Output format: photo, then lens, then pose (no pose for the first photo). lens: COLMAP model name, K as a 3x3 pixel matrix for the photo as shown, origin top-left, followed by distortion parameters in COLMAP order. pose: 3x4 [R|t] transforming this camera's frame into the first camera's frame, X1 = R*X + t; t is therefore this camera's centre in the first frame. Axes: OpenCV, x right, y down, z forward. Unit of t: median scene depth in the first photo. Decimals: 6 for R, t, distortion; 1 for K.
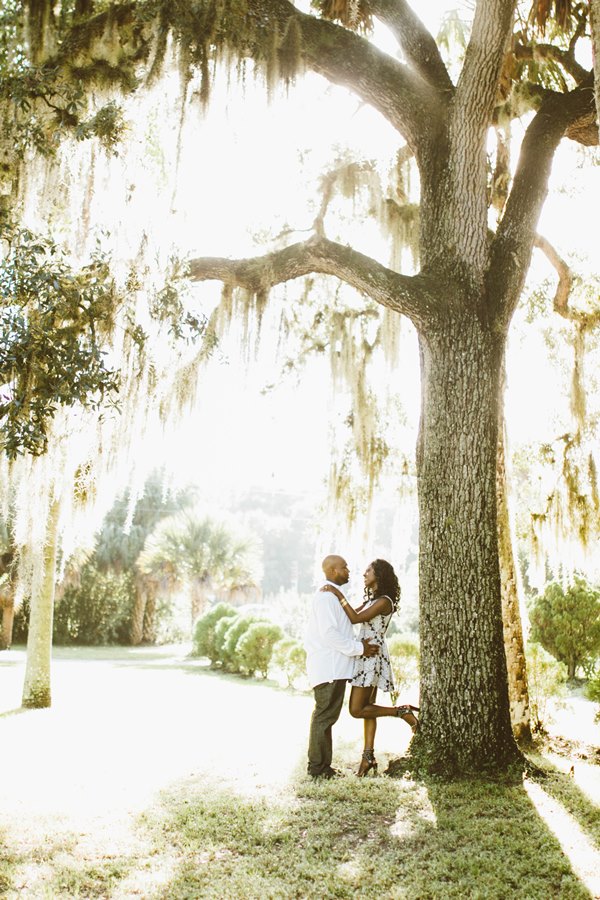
lens RADIAL K [[1396.6, 0, 300.0], [0, 1396.6, 450.0], [0, 0, 1]] dist [-0.059794, -0.064303]
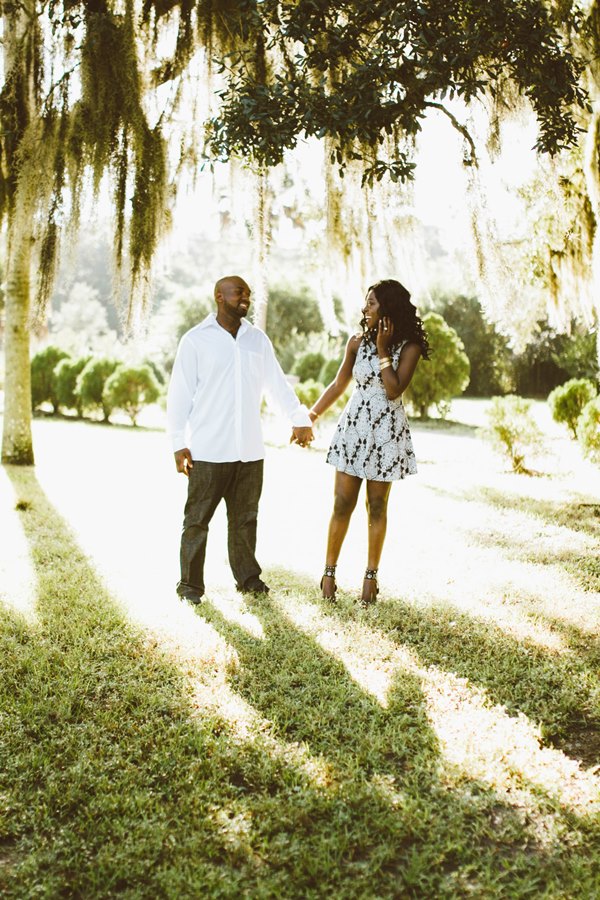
lens RADIAL K [[1396.6, 0, 300.0], [0, 1396.6, 450.0], [0, 0, 1]] dist [-0.059794, -0.064303]
pose [[0.961493, -0.026917, 0.273508, -0.167360], [-0.024342, 0.982940, 0.182308, 0.006671], [-0.273749, -0.181945, 0.944435, 0.075508]]
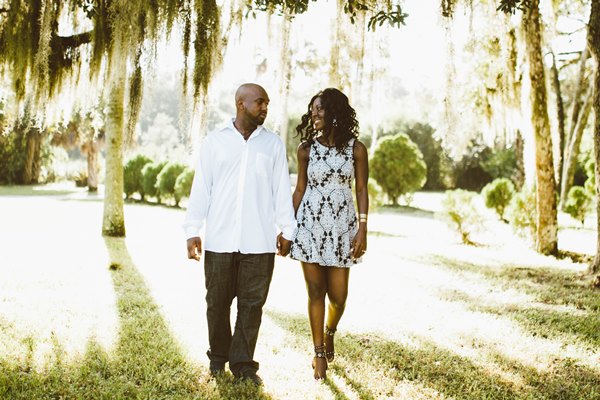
lens RADIAL K [[931.1, 0, 300.0], [0, 931.1, 200.0], [0, 0, 1]] dist [-0.059794, -0.064303]
pose [[0.963686, -0.013804, 0.266679, -0.161990], [-0.028772, 0.987482, 0.155088, 0.011540], [-0.265482, -0.157129, 0.951225, 0.104610]]
